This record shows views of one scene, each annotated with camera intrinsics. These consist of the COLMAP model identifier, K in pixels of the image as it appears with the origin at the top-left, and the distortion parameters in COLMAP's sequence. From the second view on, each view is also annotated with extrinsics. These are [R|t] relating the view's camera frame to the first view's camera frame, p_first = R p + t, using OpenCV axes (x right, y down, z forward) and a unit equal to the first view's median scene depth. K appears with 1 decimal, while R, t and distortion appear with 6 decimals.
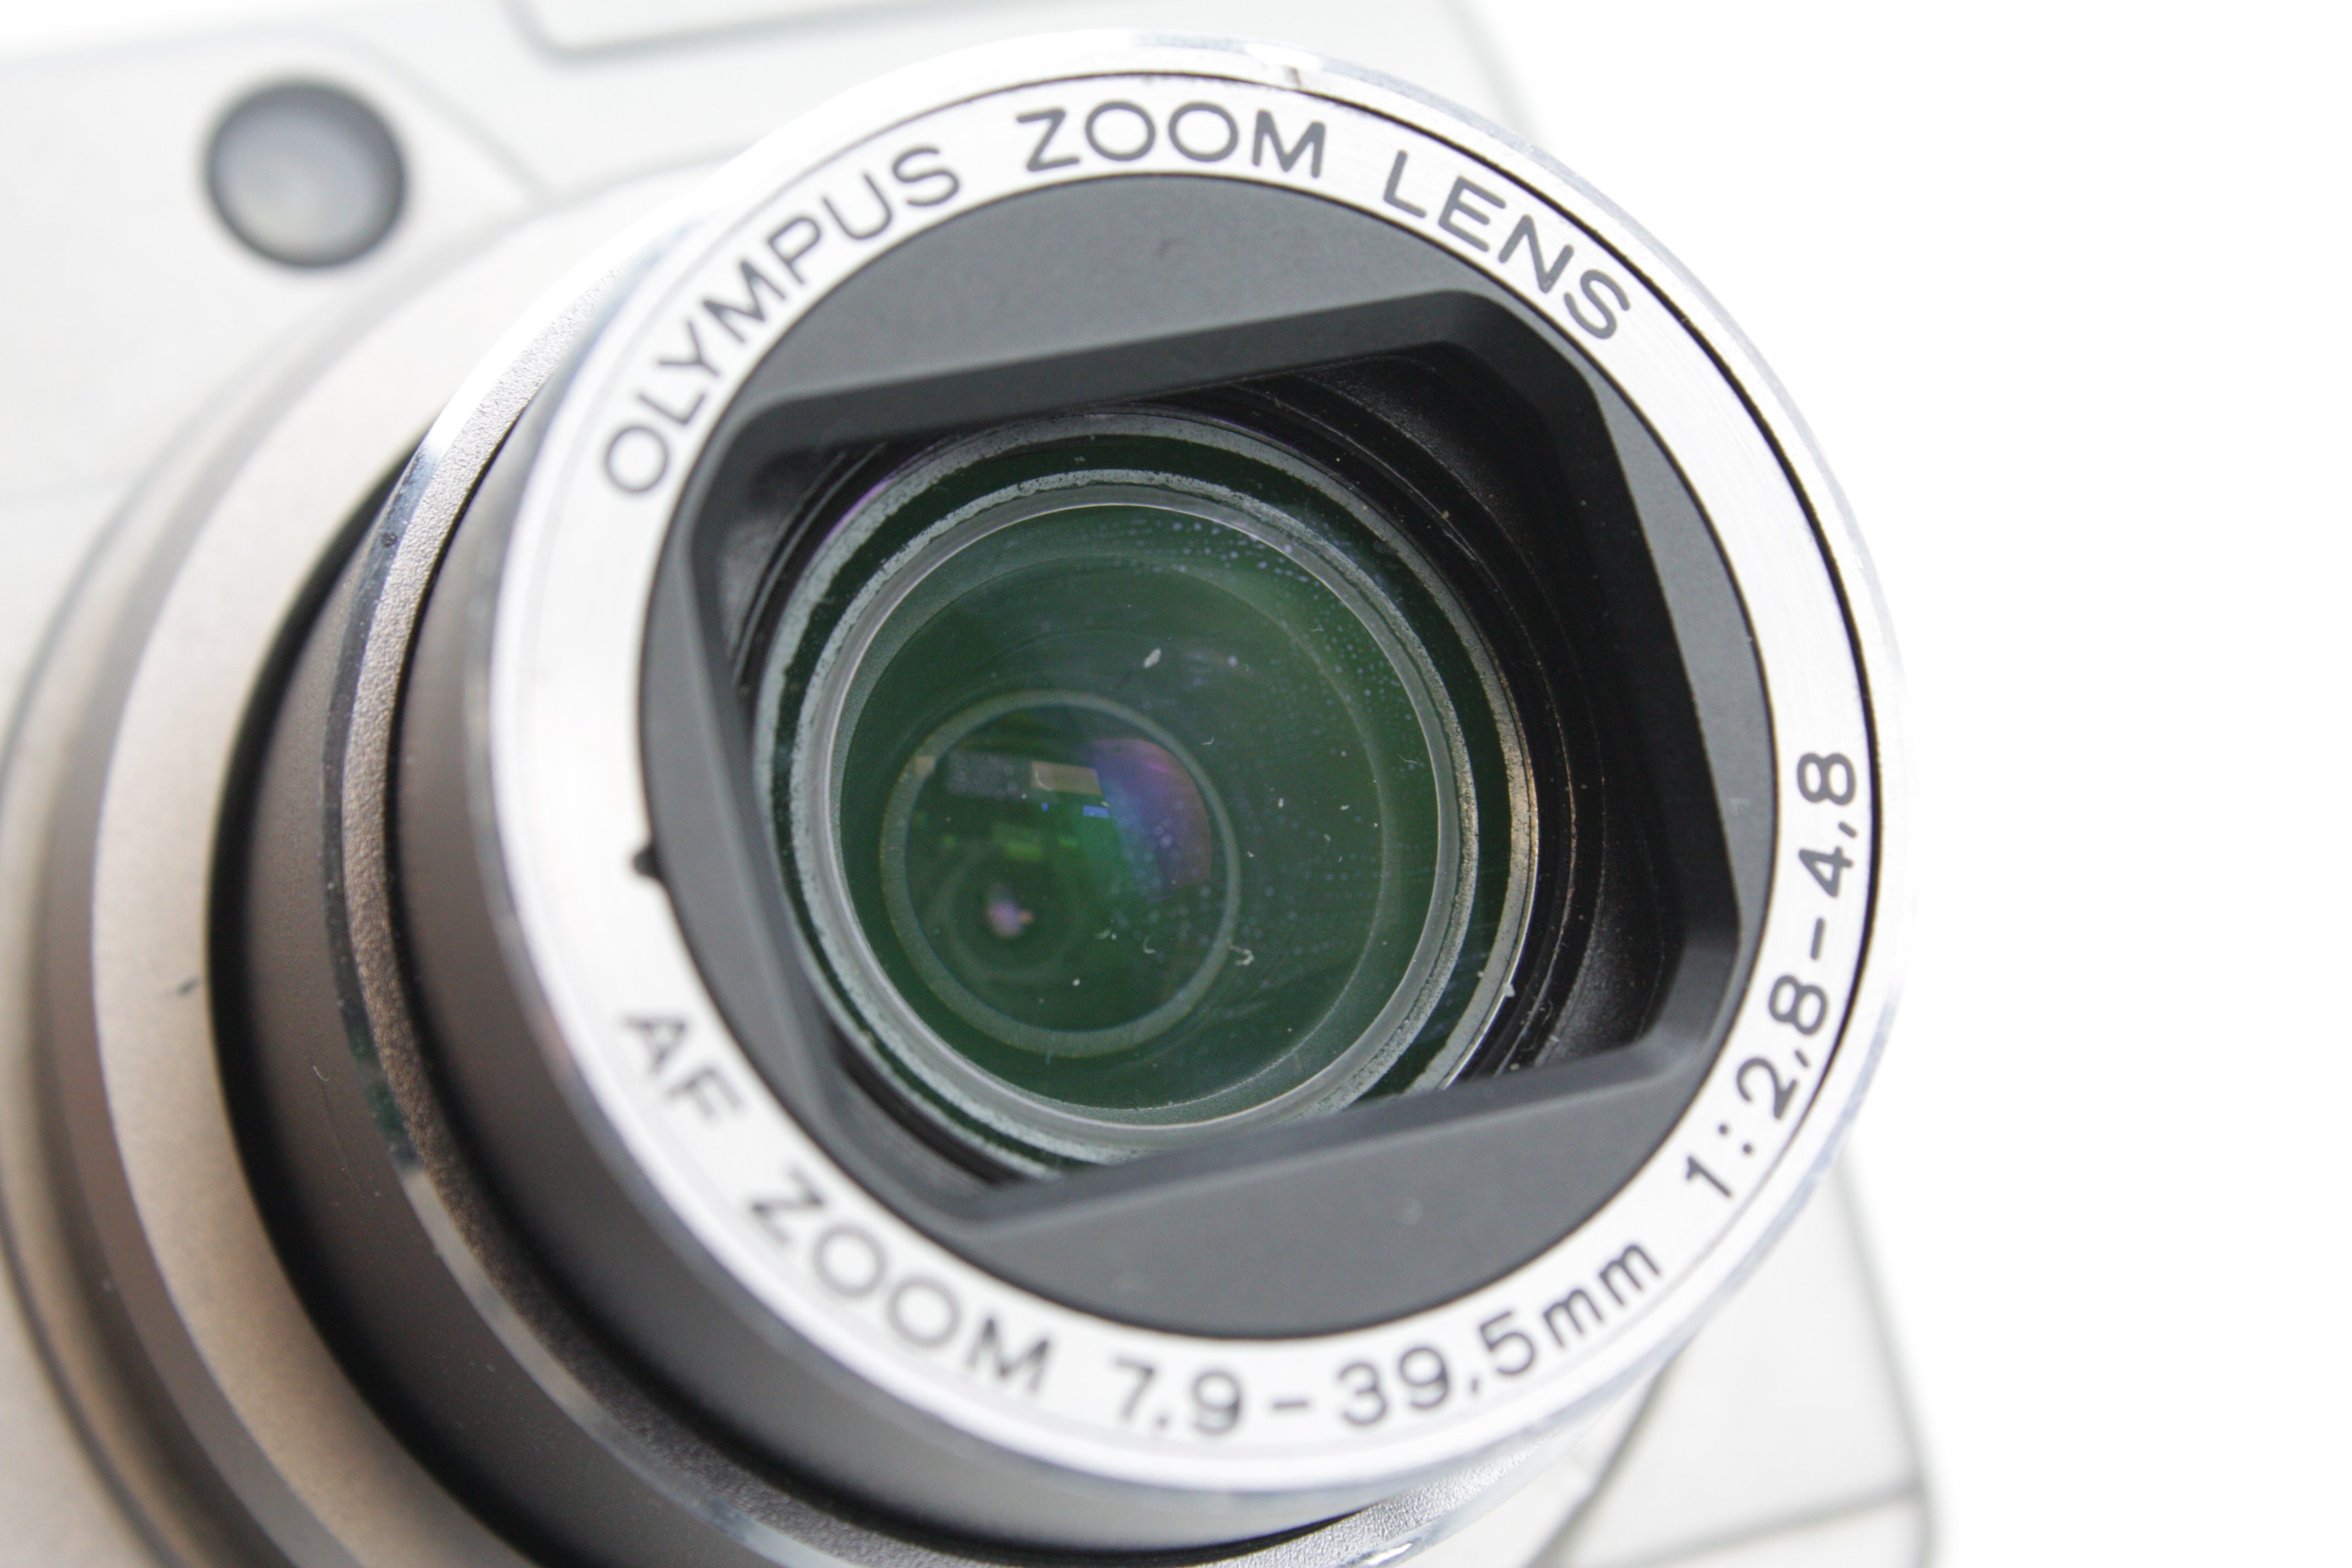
lens RADIAL K [[5350.9, 0, 1176.0], [0, 5350.9, 784.0], [0, 0, 1]] dist [0.030490, 0.111416]
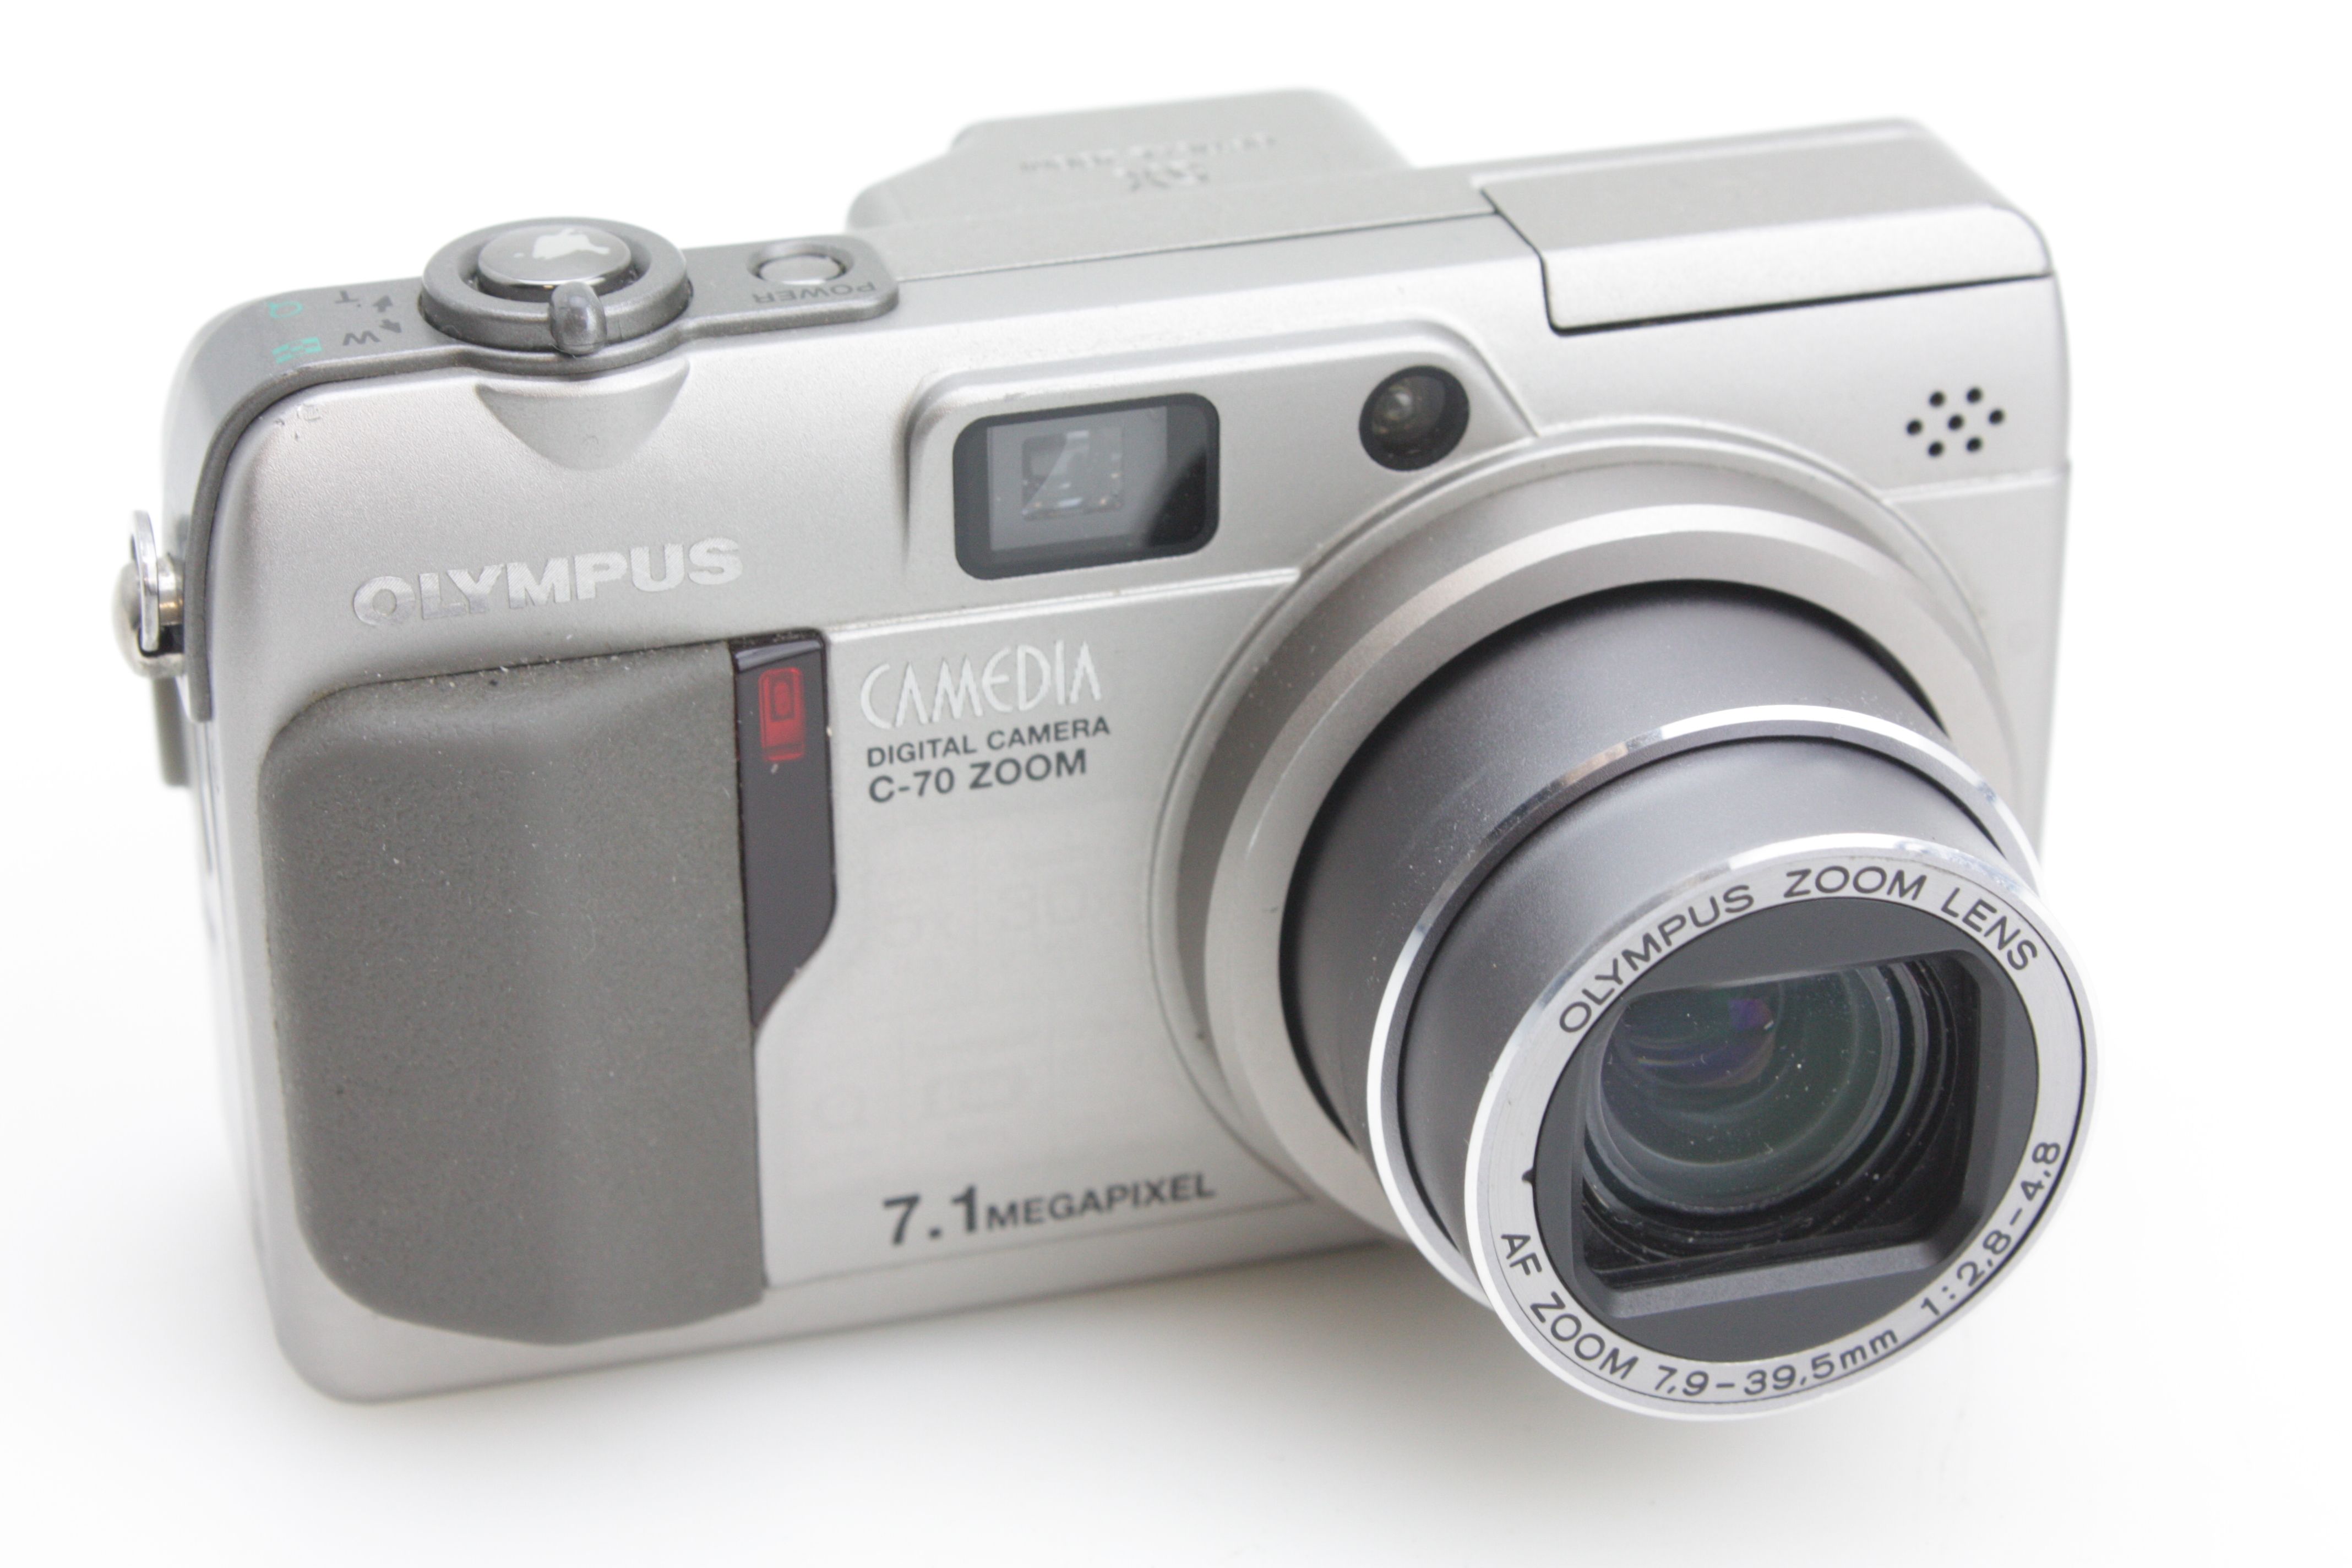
lens RADIAL K [[5350.9, 0, 1176.0], [0, 5350.9, 784.0], [0, 0, 1]] dist [0.030490, 0.111416]
pose [[0.964857, 0.251503, 0.076135, -0.445988], [-0.244103, 0.750593, 0.614023, -1.432554], [0.097283, -0.611029, 0.785608, -0.697891]]
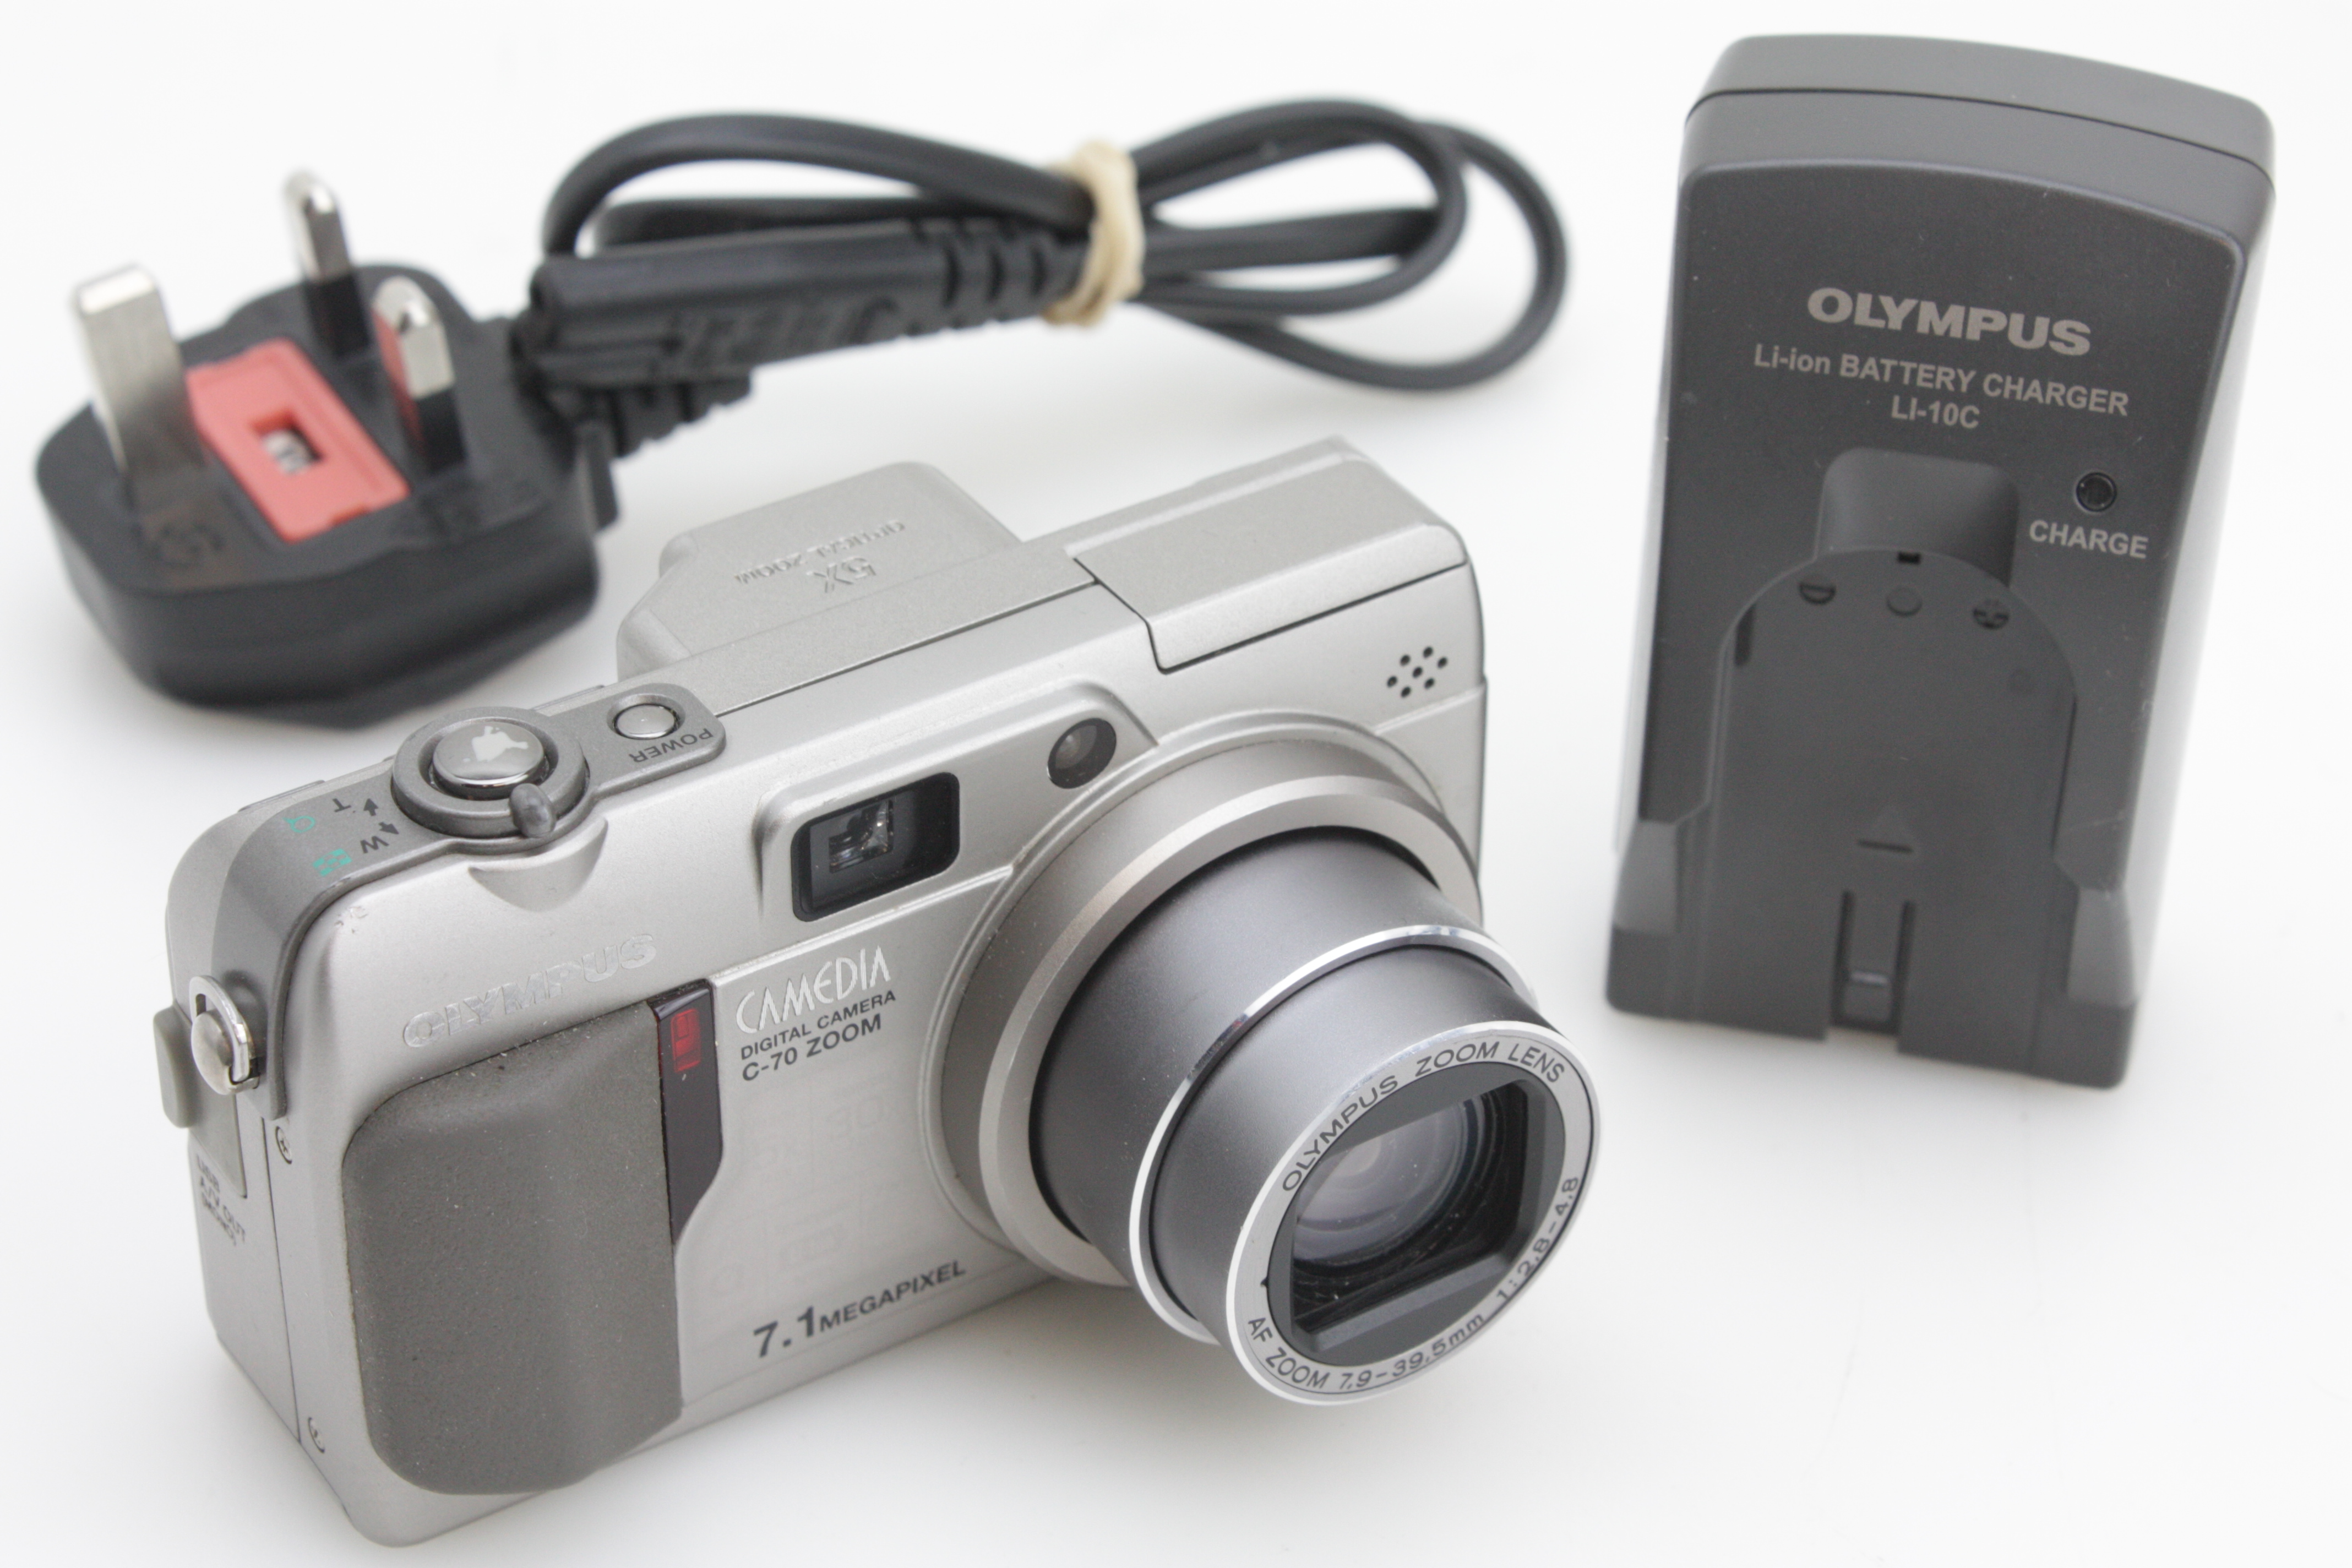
lens RADIAL K [[5242.4, 0, 1176.0], [0, 5242.4, 784.0], [0, 0, 1]] dist [0.022917, -0.101609]
pose [[0.931957, 0.080628, 0.353491, -1.300876], [-0.305606, 0.699300, 0.646208, -2.248603], [-0.195094, -0.710266, 0.676358, -0.978980]]
